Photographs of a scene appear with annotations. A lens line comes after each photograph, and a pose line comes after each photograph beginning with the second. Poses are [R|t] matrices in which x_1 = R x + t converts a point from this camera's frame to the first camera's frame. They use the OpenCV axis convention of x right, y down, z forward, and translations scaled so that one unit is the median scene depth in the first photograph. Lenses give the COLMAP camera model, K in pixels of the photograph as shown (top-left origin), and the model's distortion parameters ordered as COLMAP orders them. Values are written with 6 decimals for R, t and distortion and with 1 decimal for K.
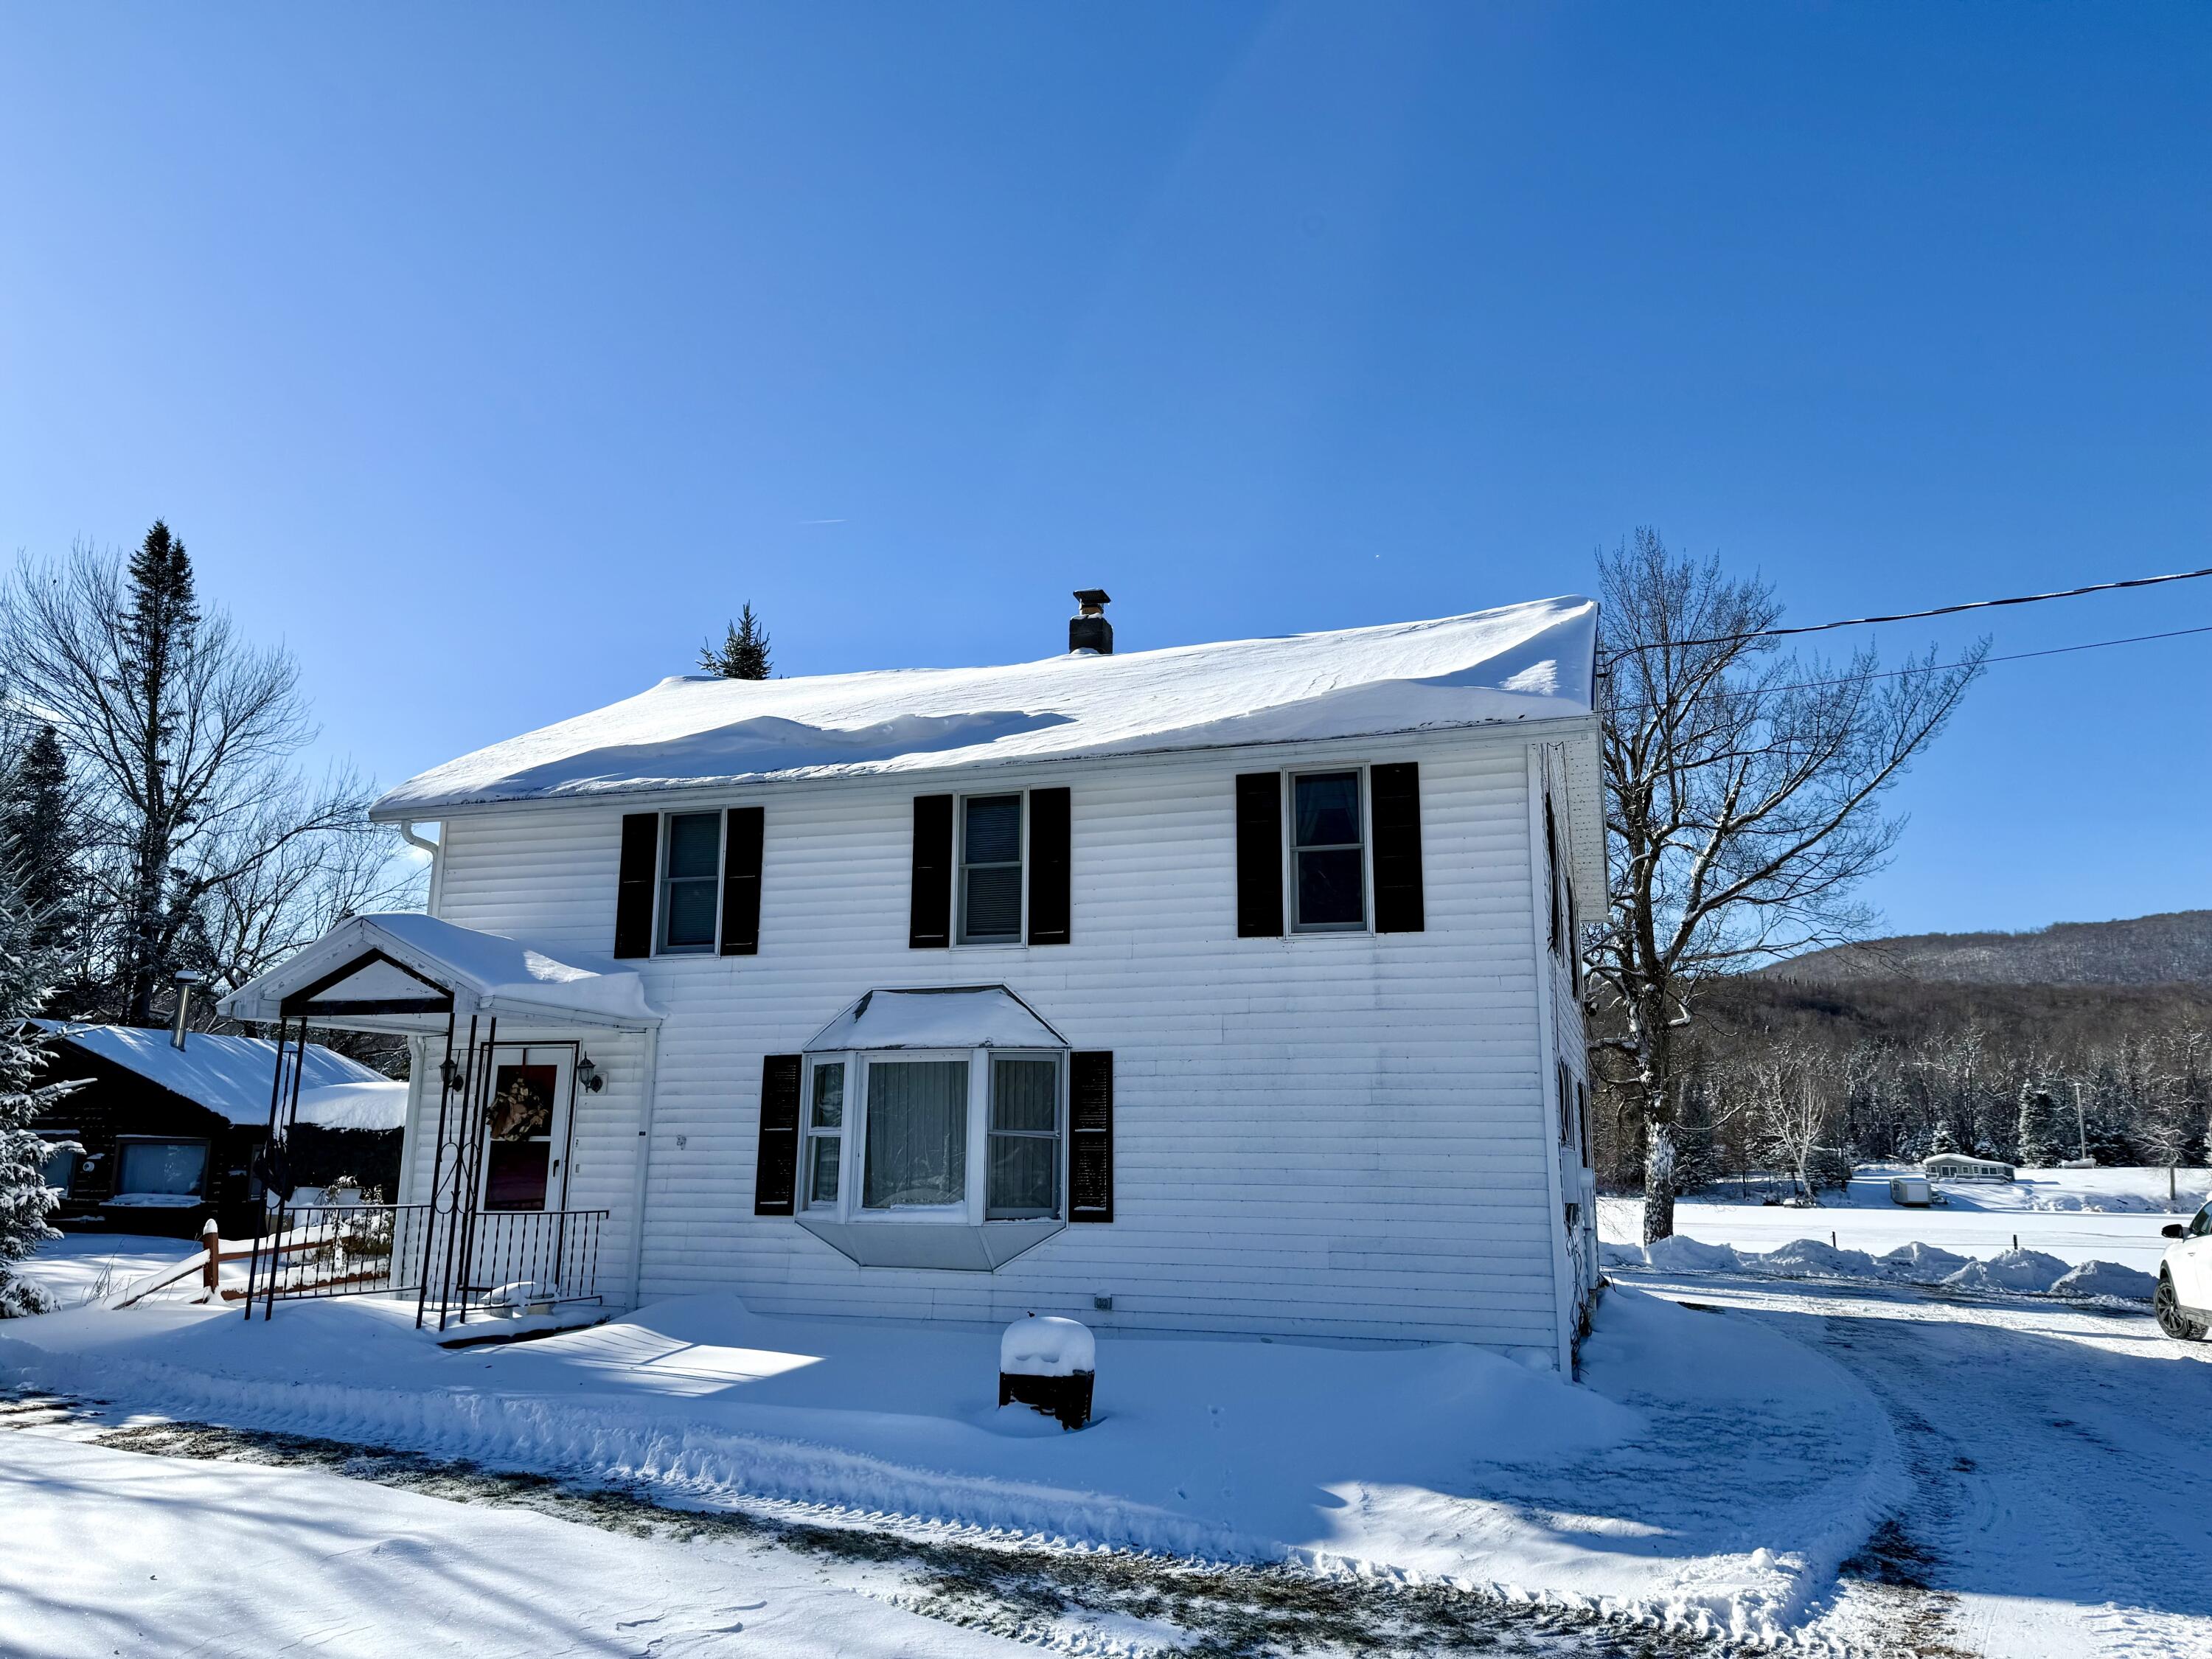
lens RADIAL K [[1539.9, 0, 1095.5], [0, 1539.9, 832.3], [0, 0, 1]] dist [0.006703, -0.006237]
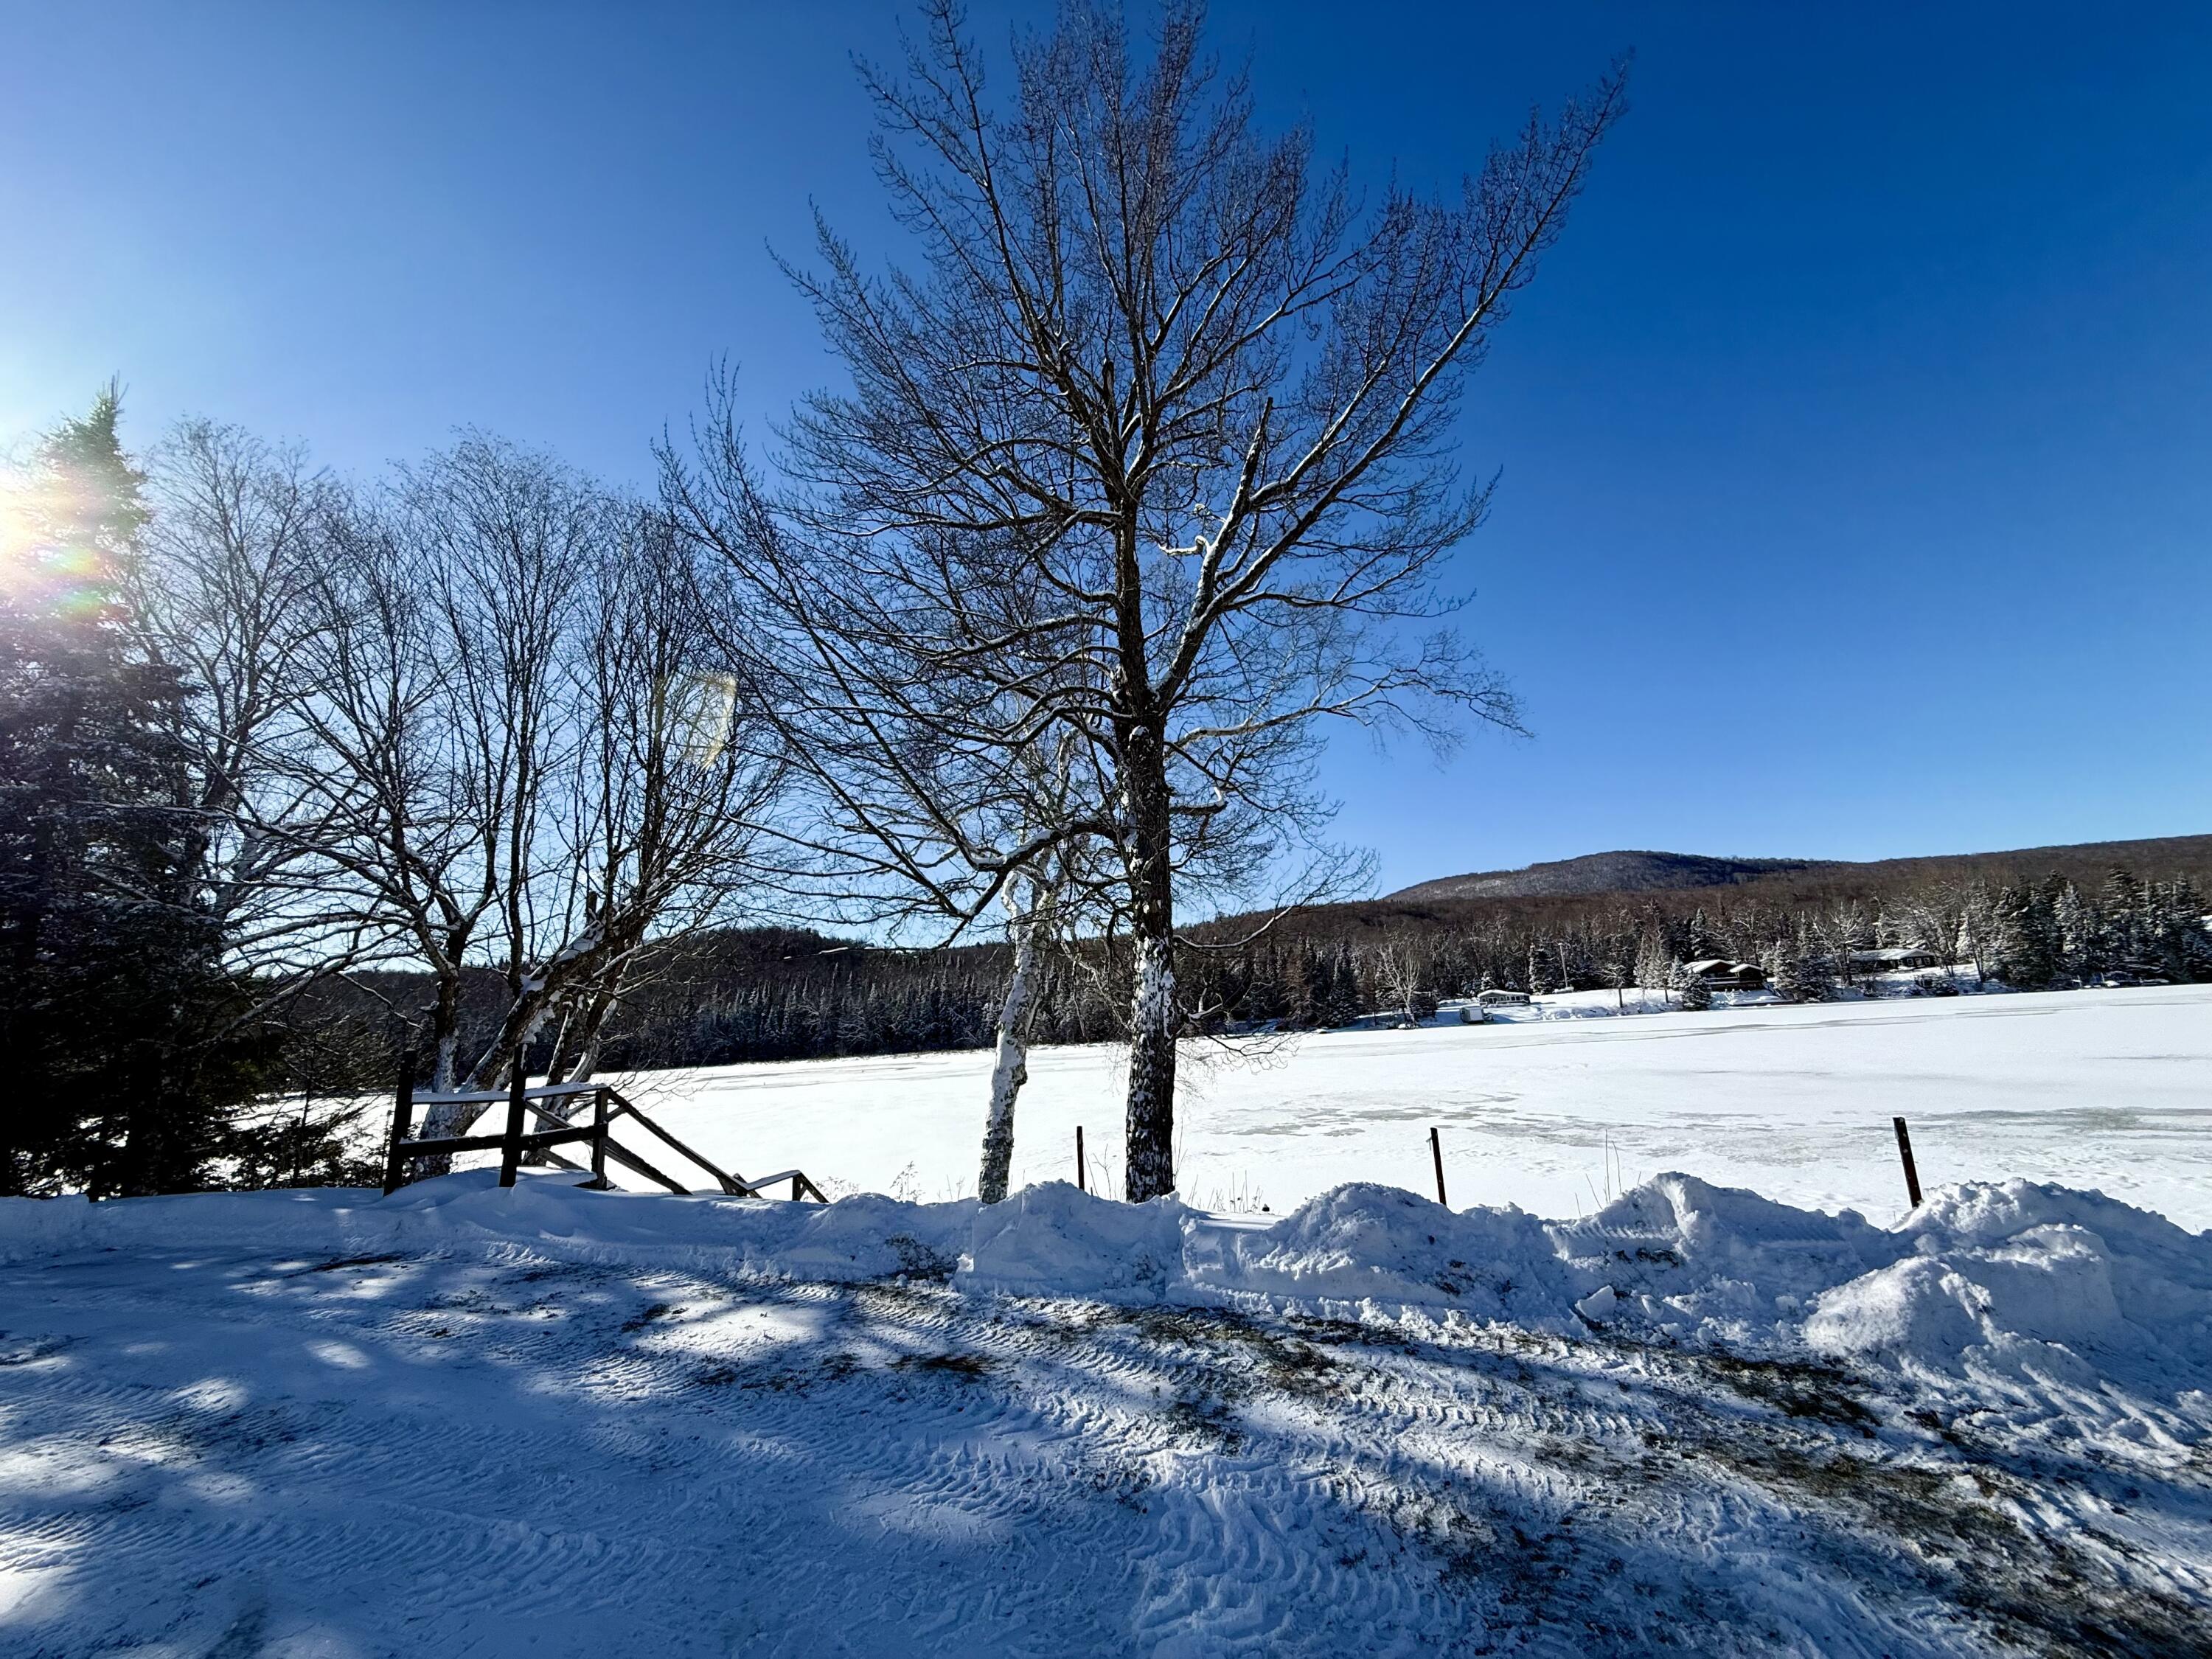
lens RADIAL K [[874.5, 0, 1104.7], [0, 874.5, 832.8], [0, 0, 1]] dist [0.001441, -0.000461]
pose [[0.993102, -0.053888, 0.104137, 0.050134], [0.054984, 0.998458, -0.007675, 0.023743], [-0.103563, 0.013348, 0.994533, 0.104713]]
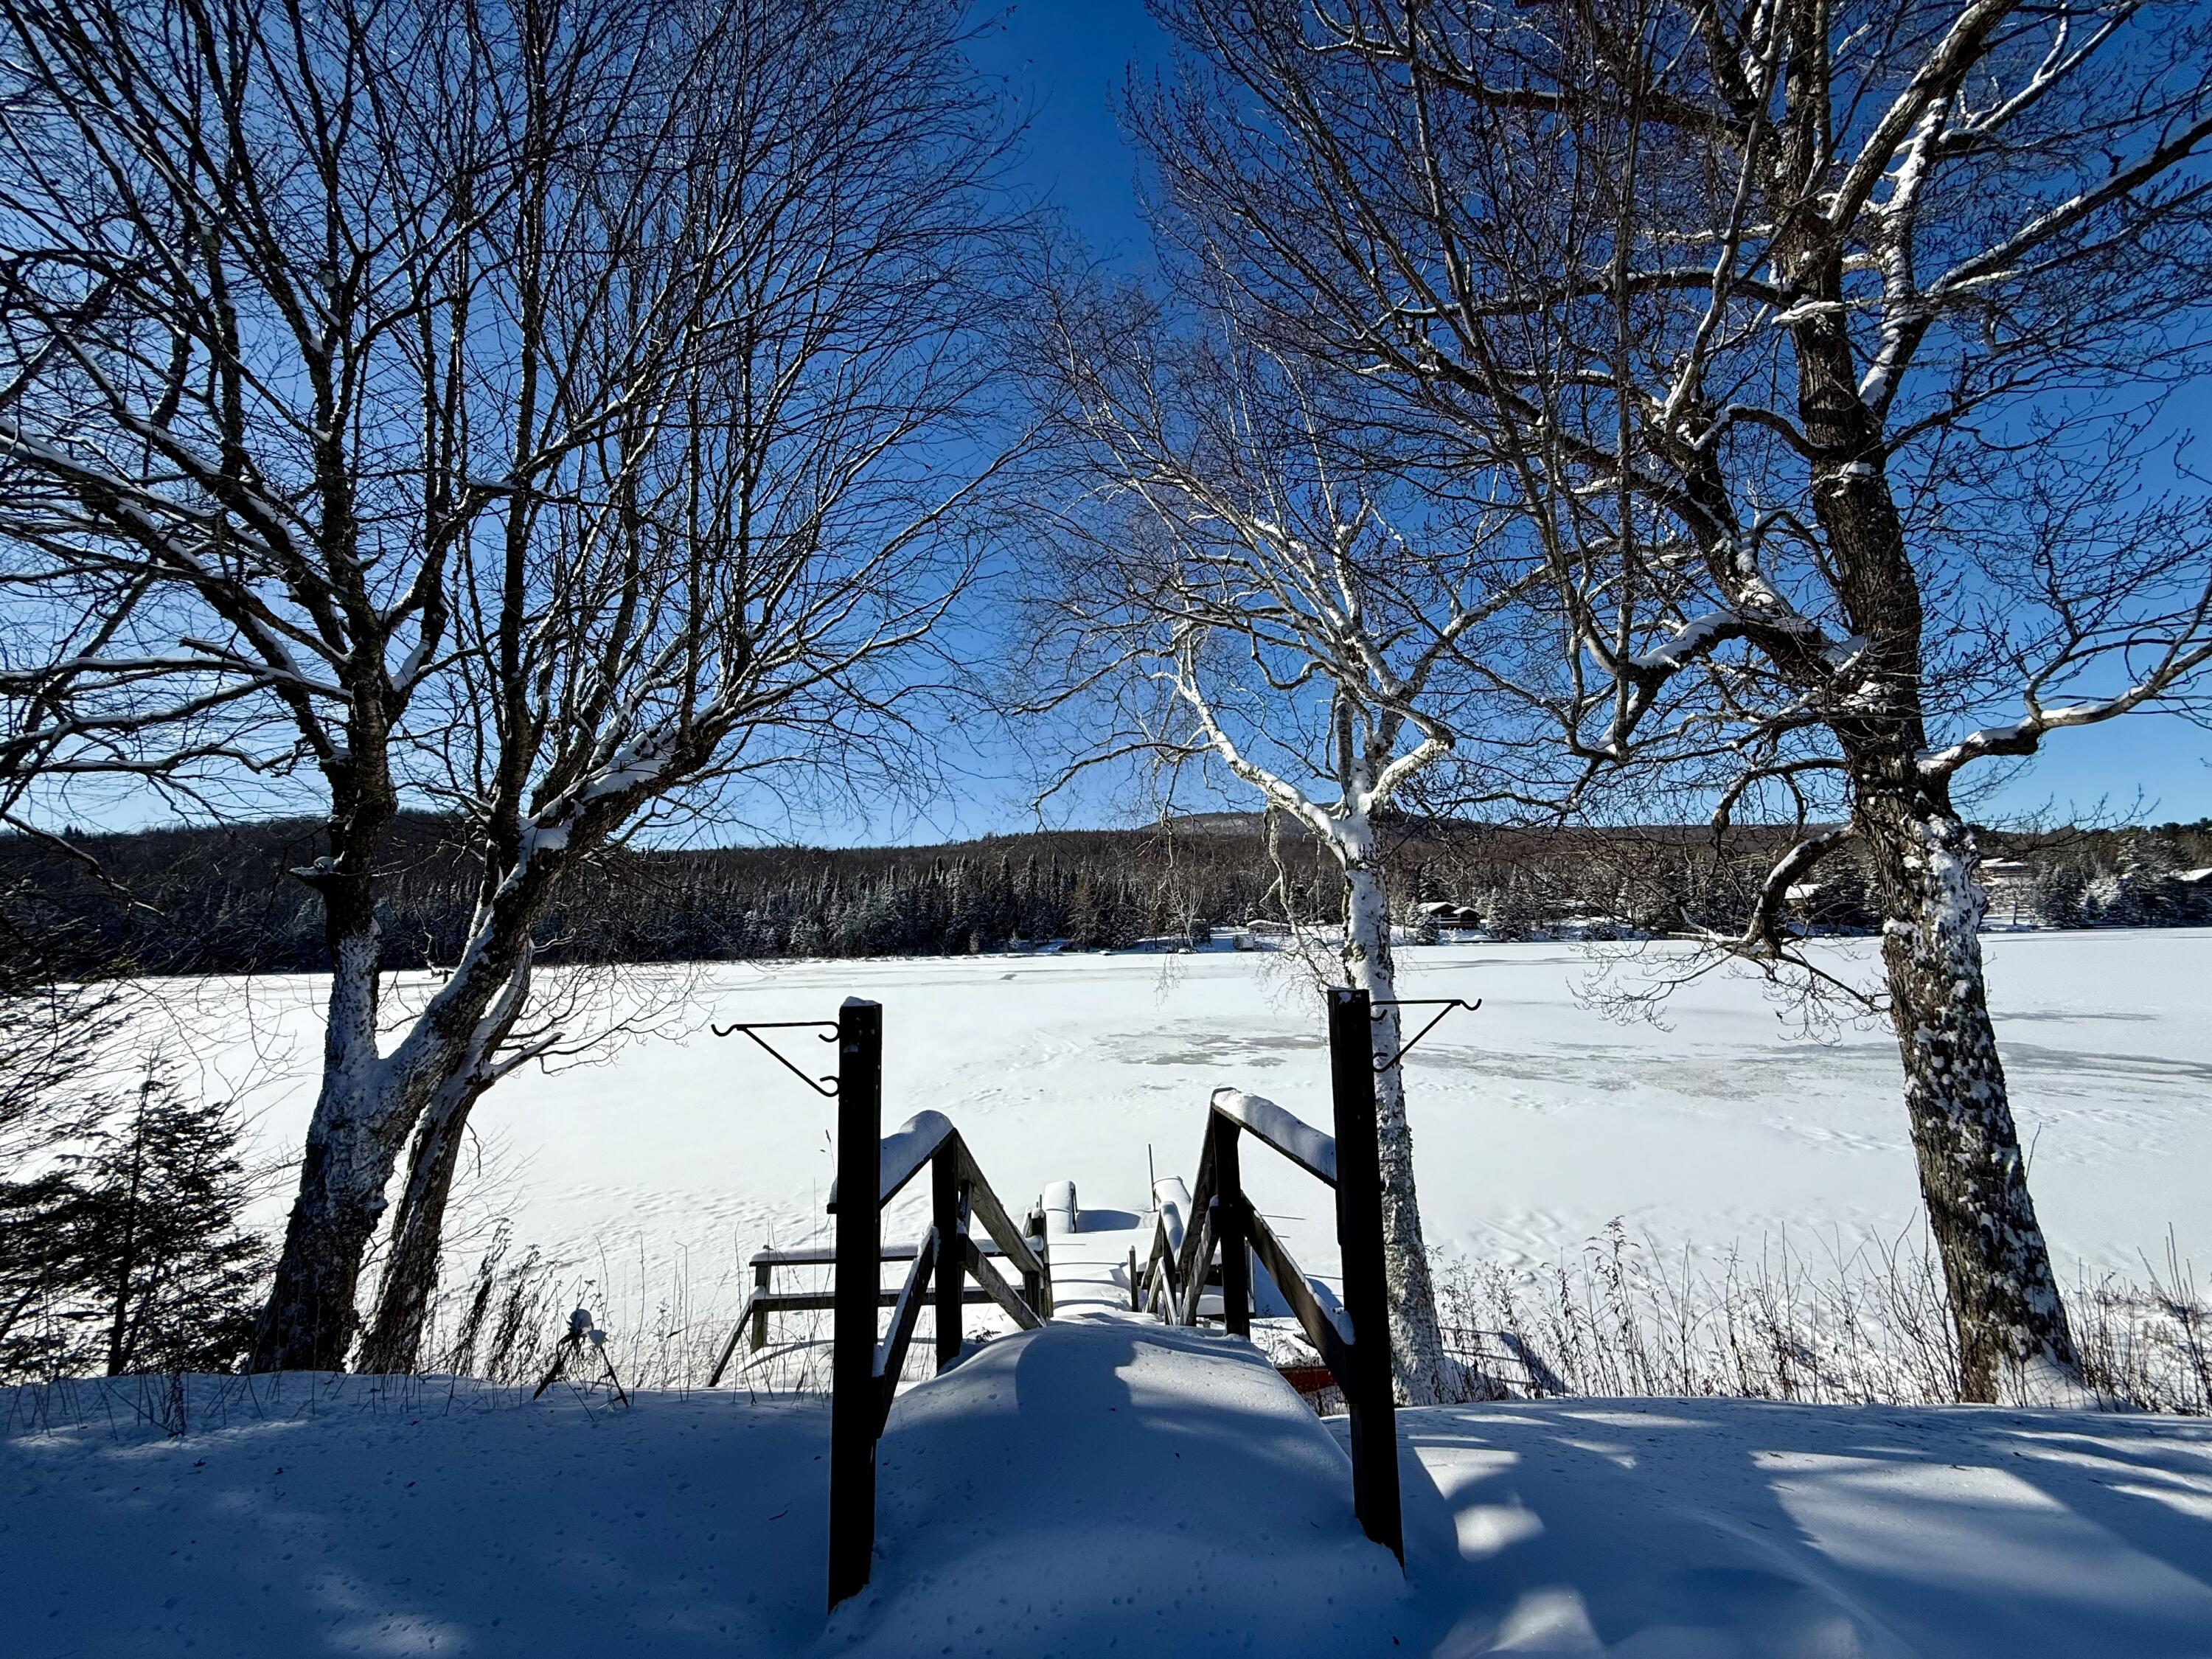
lens RADIAL K [[874.5, 0, 1105.3], [0, 874.5, 834.7], [0, 0, 1]] dist [0.001441, -0.000461]
pose [[0.931323, 0.003389, 0.364179, 0.018345], [-0.037900, 0.995429, 0.087657, 0.029121], [-0.362218, -0.095439, 0.927195, 0.140880]]
